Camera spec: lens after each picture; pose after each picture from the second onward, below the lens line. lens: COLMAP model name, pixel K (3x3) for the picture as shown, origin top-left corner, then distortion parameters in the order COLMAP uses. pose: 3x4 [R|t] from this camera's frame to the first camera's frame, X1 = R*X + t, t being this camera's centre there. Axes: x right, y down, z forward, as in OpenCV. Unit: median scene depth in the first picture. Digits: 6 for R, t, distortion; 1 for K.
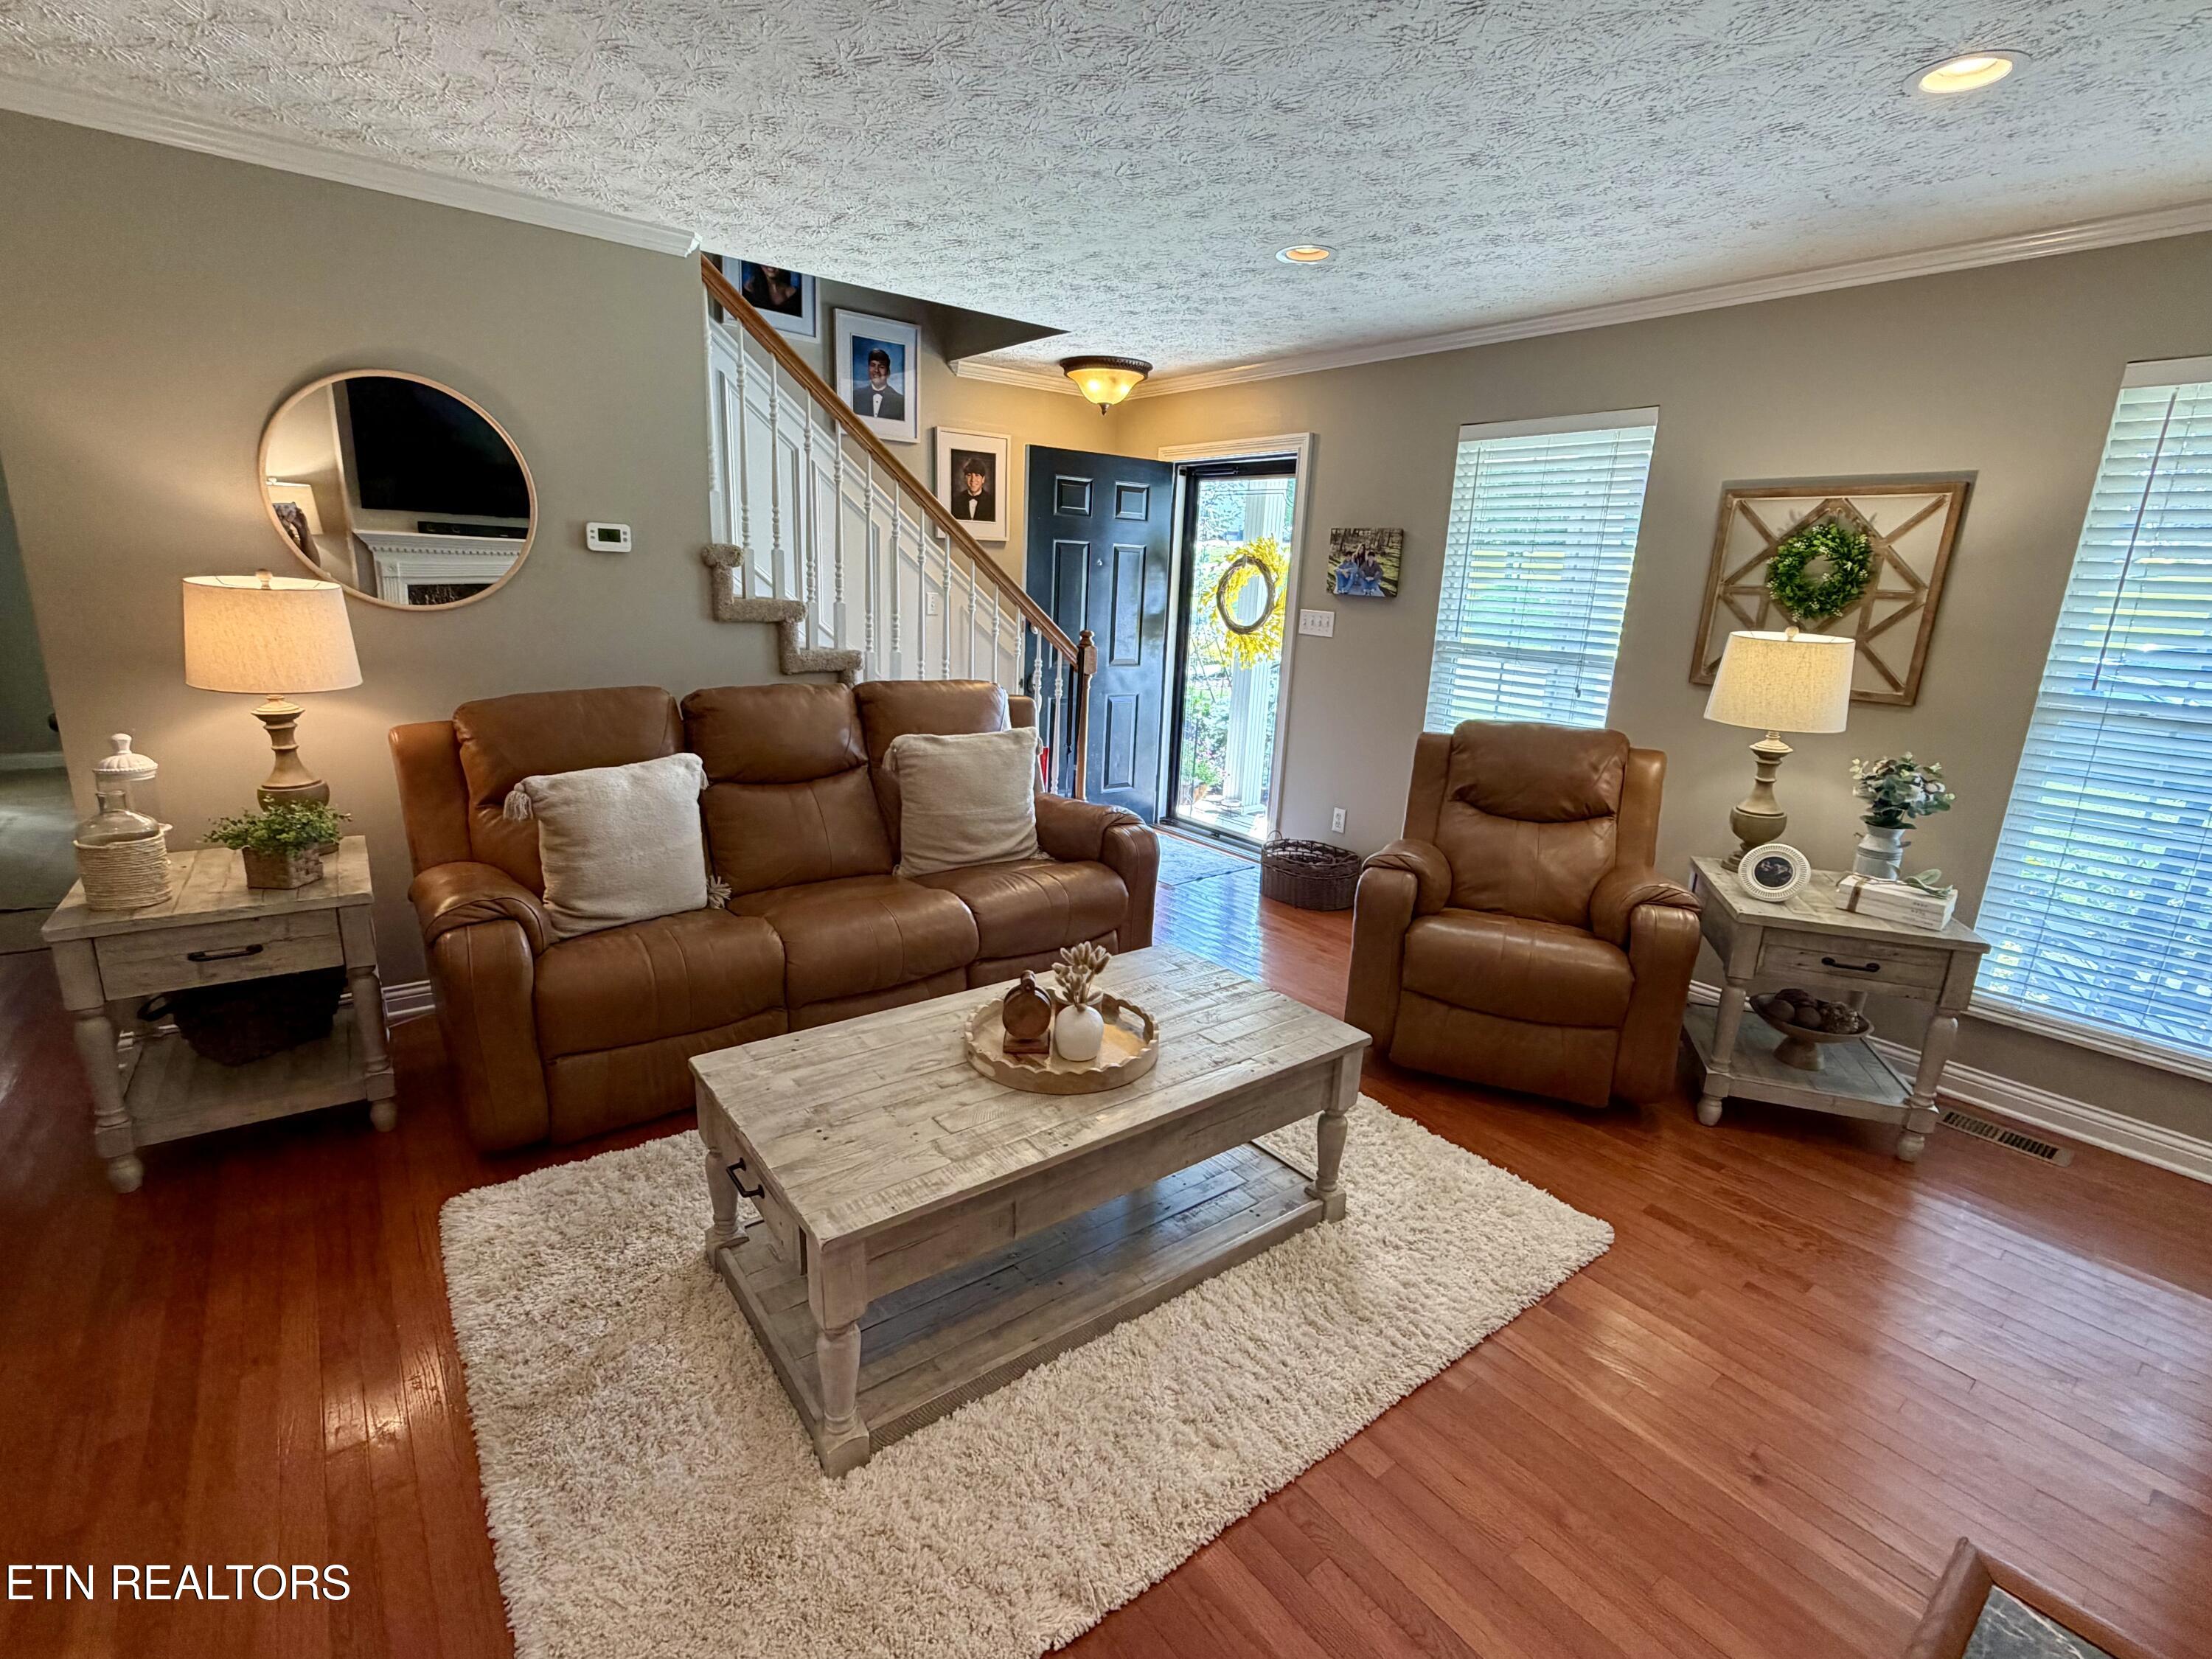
lens RADIAL K [[1014.1, 0, 1097.9], [0, 1014.1, 828.7], [0, 0, 1]] dist [0.003340, -0.001245]
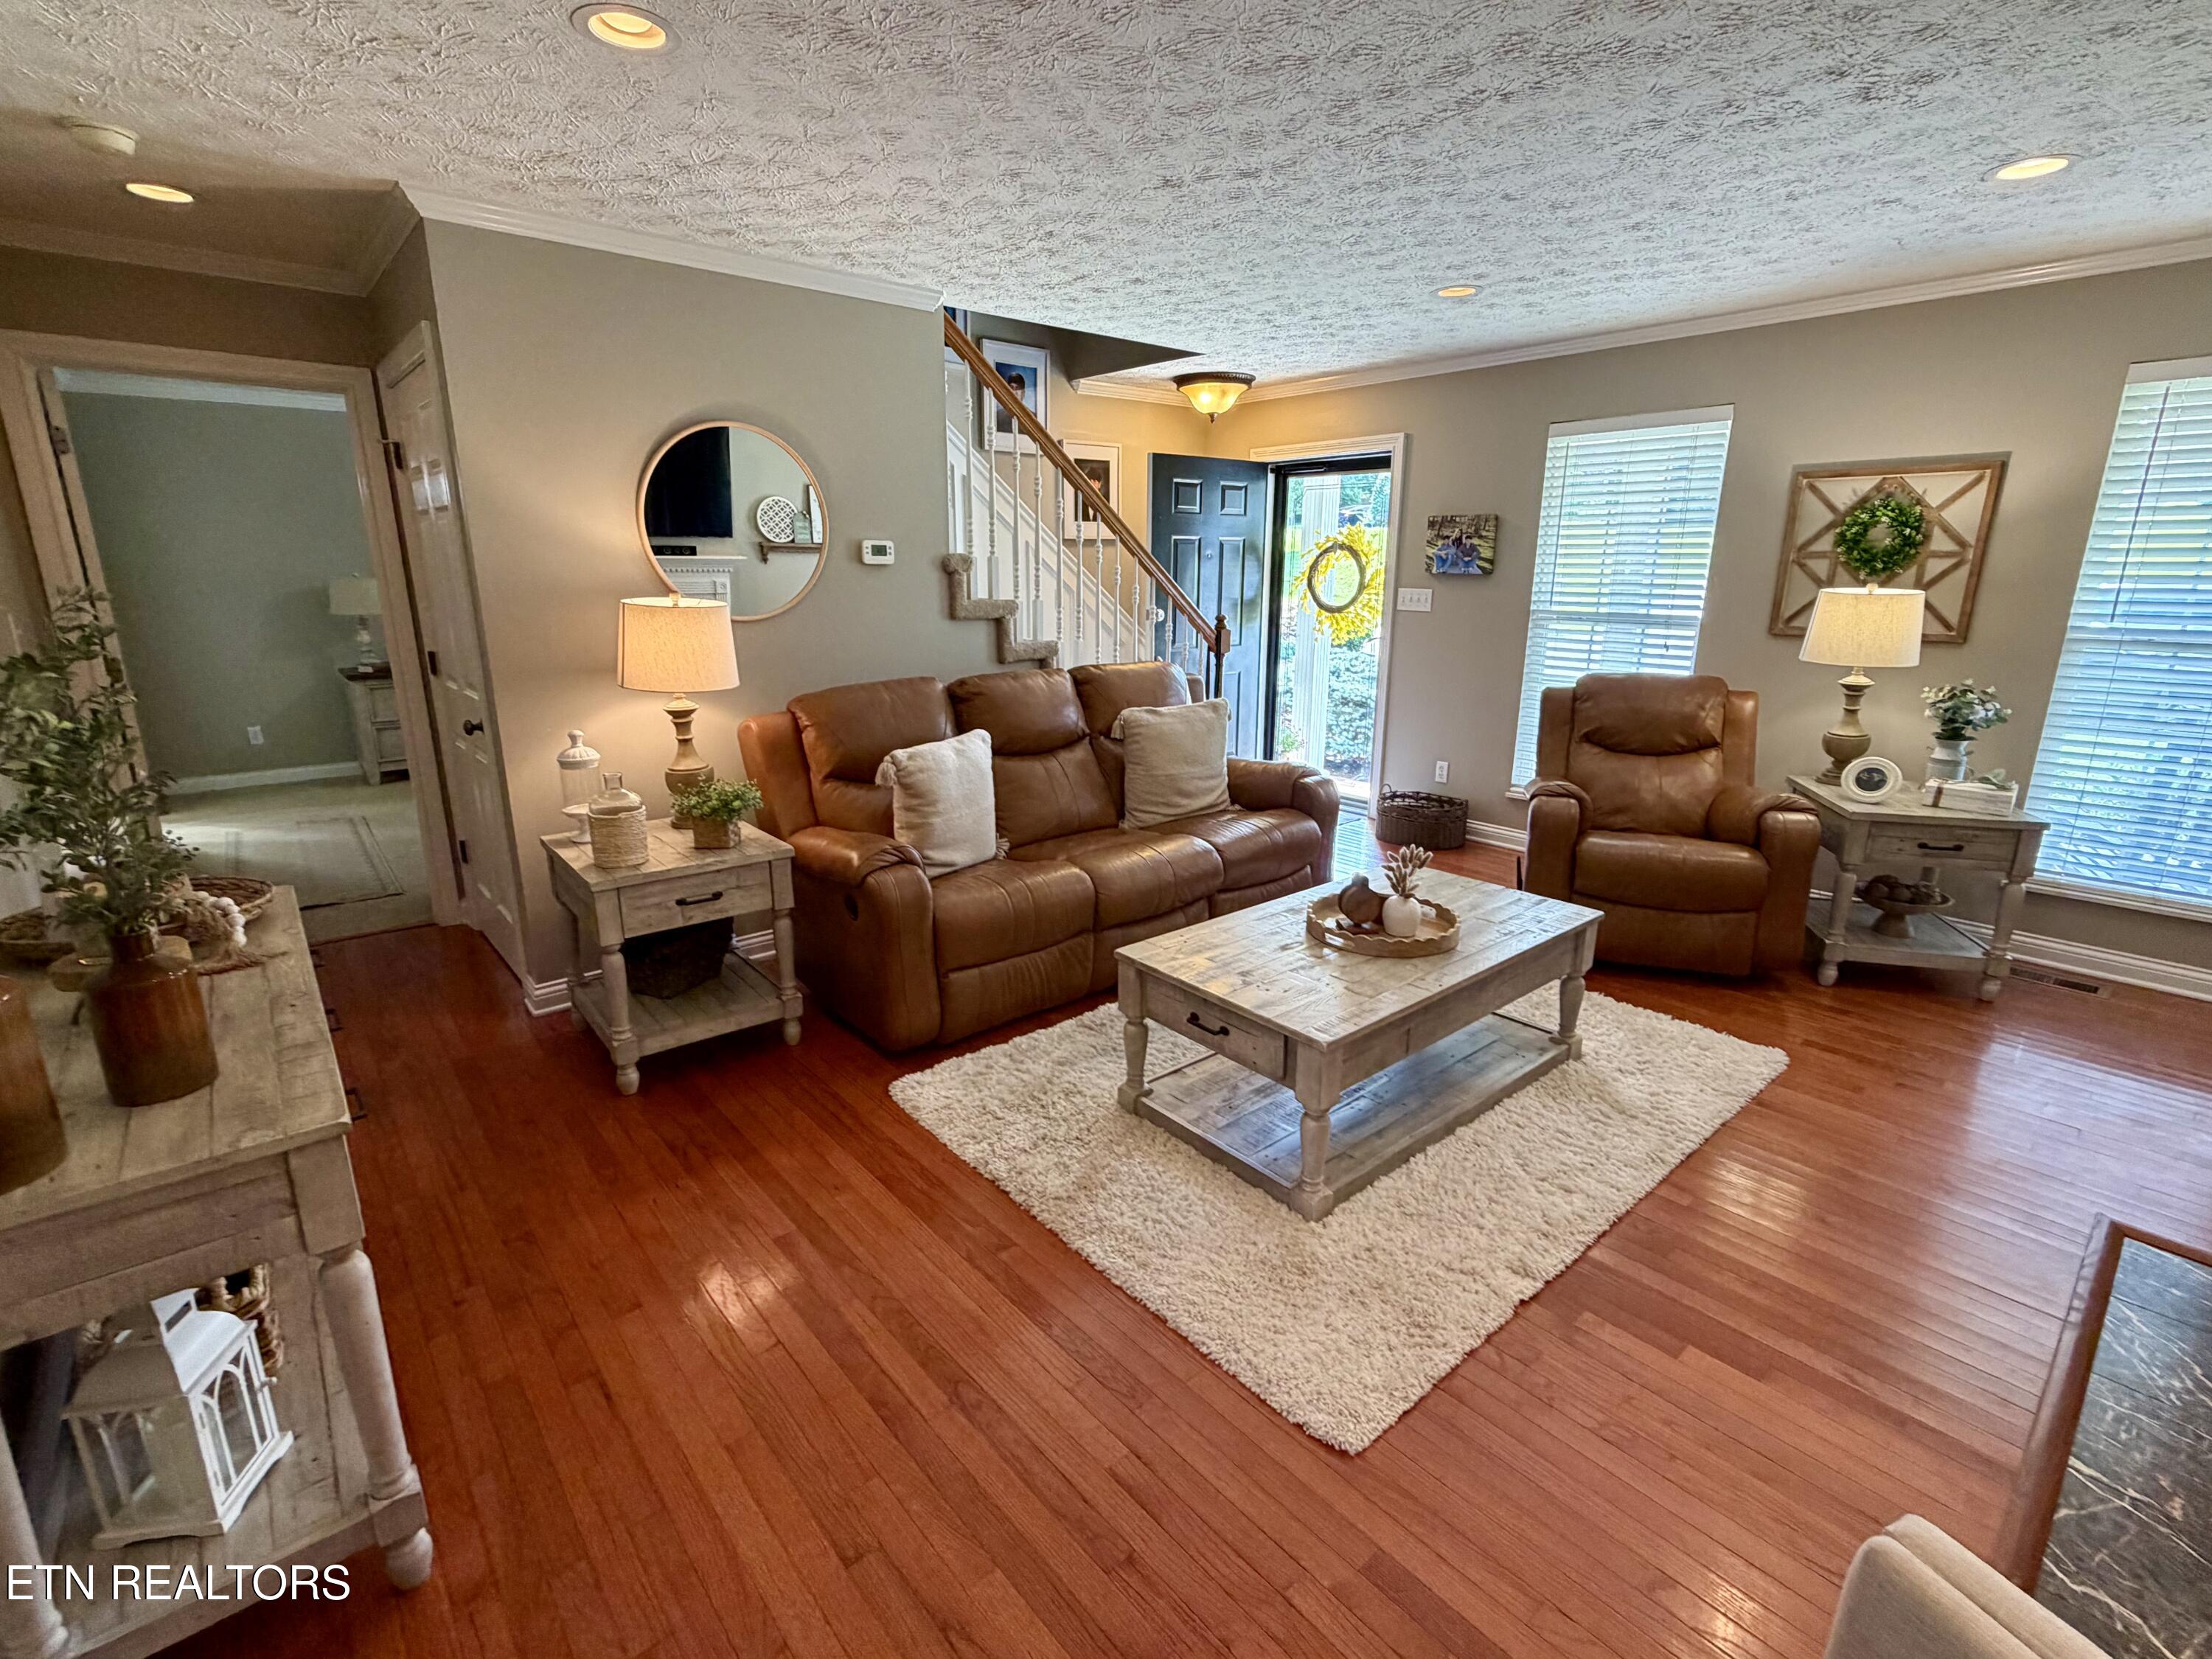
lens RADIAL K [[1014.1, 0, 1096.1], [0, 1014.1, 826.1], [0, 0, 1]] dist [0.003340, -0.001245]
pose [[0.997986, -0.052834, 0.035094, -0.344195], [0.052588, 0.998585, 0.007905, 0.041042], [-0.035462, -0.006043, 0.999353, -0.223470]]
